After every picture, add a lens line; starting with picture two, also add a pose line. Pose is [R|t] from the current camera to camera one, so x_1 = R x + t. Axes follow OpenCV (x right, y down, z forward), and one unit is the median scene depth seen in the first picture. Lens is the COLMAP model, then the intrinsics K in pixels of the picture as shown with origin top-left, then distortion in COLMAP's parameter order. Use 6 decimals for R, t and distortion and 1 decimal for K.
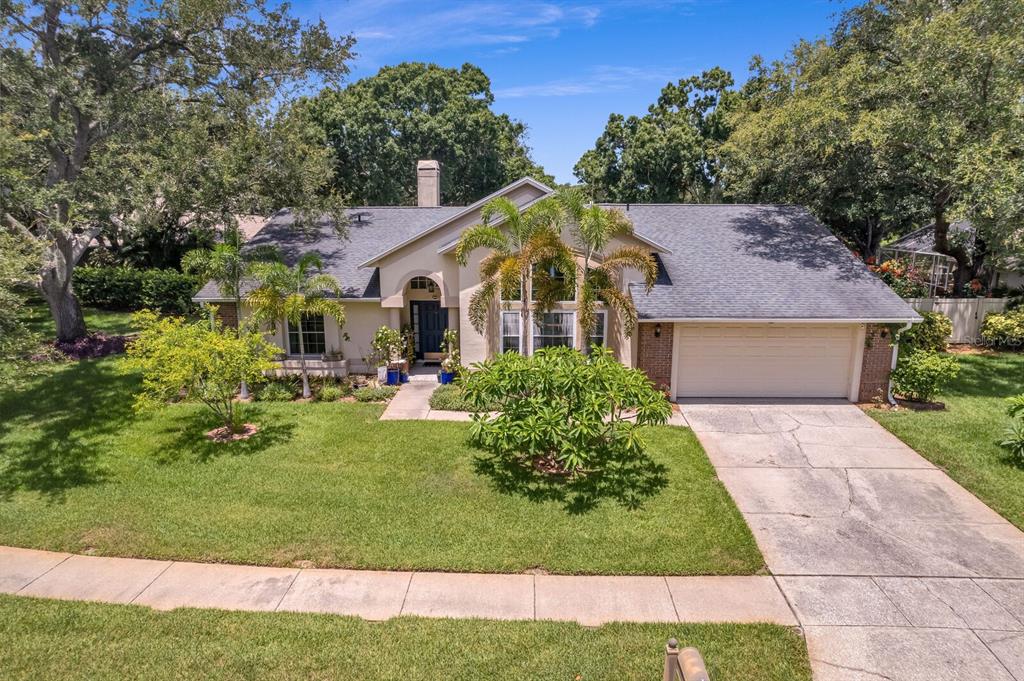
lens RADIAL K [[657.1, 0, 512.6], [0, 657.1, 339.2], [0, 0, 1]] dist [-0.074292, 0.064300]
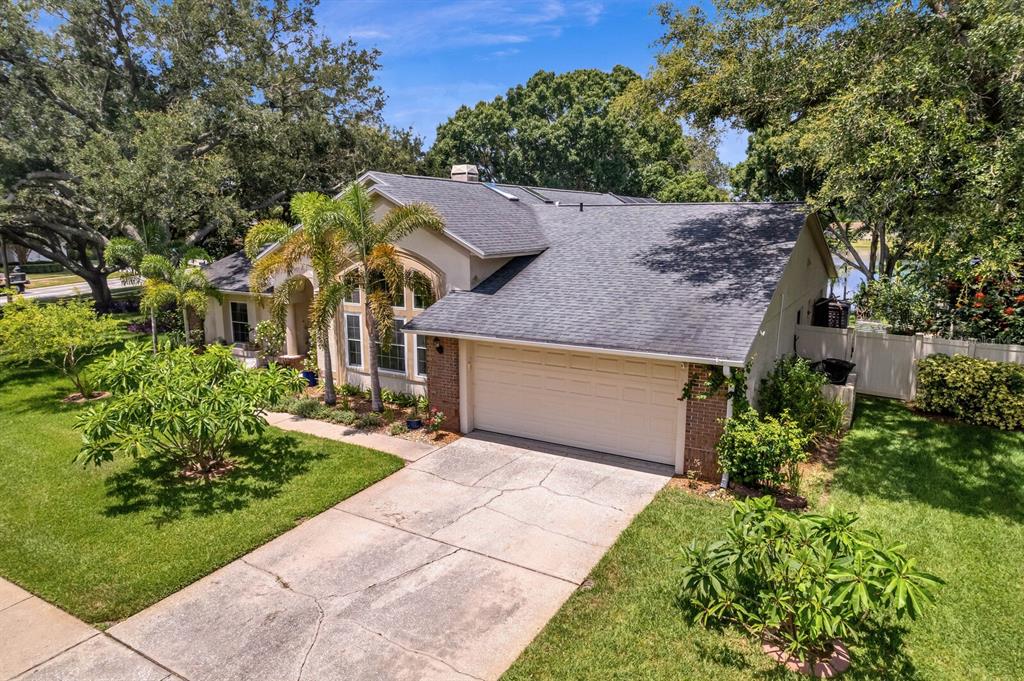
lens RADIAL K [[657.1, 0, 507.8], [0, 657.1, 335.6], [0, 0, 1]] dist [-0.074292, 0.064300]
pose [[0.872752, 0.080656, -0.481455, 0.704595], [-0.095202, 0.995441, -0.005815, -0.029971], [0.478791, 0.050911, 0.876451, 0.296336]]
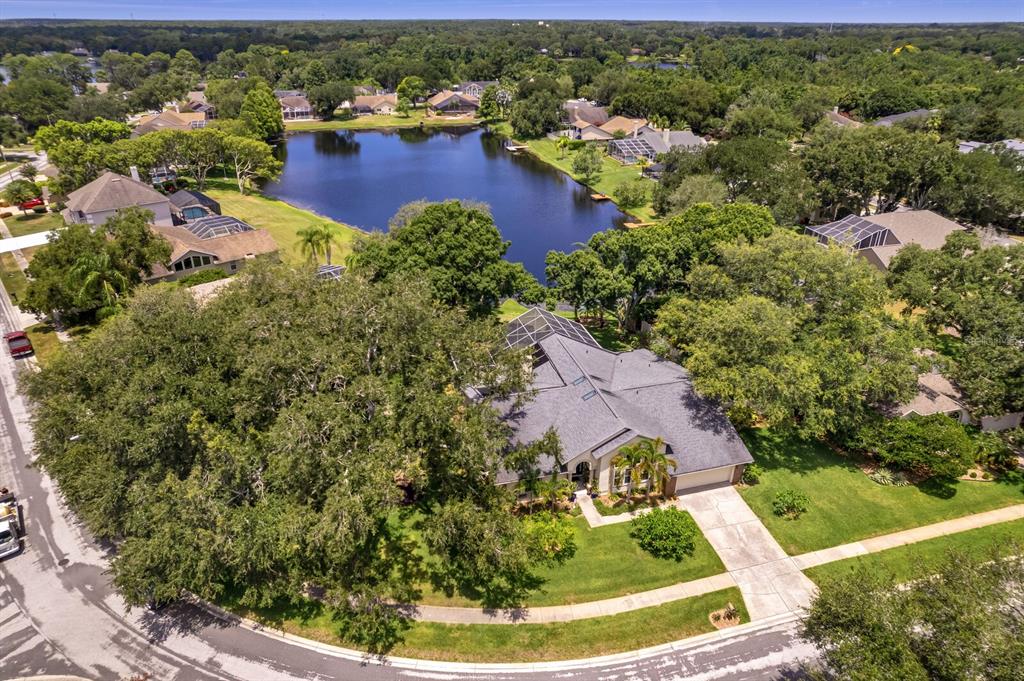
lens RADIAL K [[657.1, 0, 512.6], [0, 657.1, 346.6], [0, 0, 1]] dist [-0.074292, 0.064300]
pose [[0.954712, -0.131756, 0.266770, -1.137185], [0.055829, 0.960010, 0.274341, -1.379865], [-0.292248, -0.247023, 0.923889, -1.297613]]
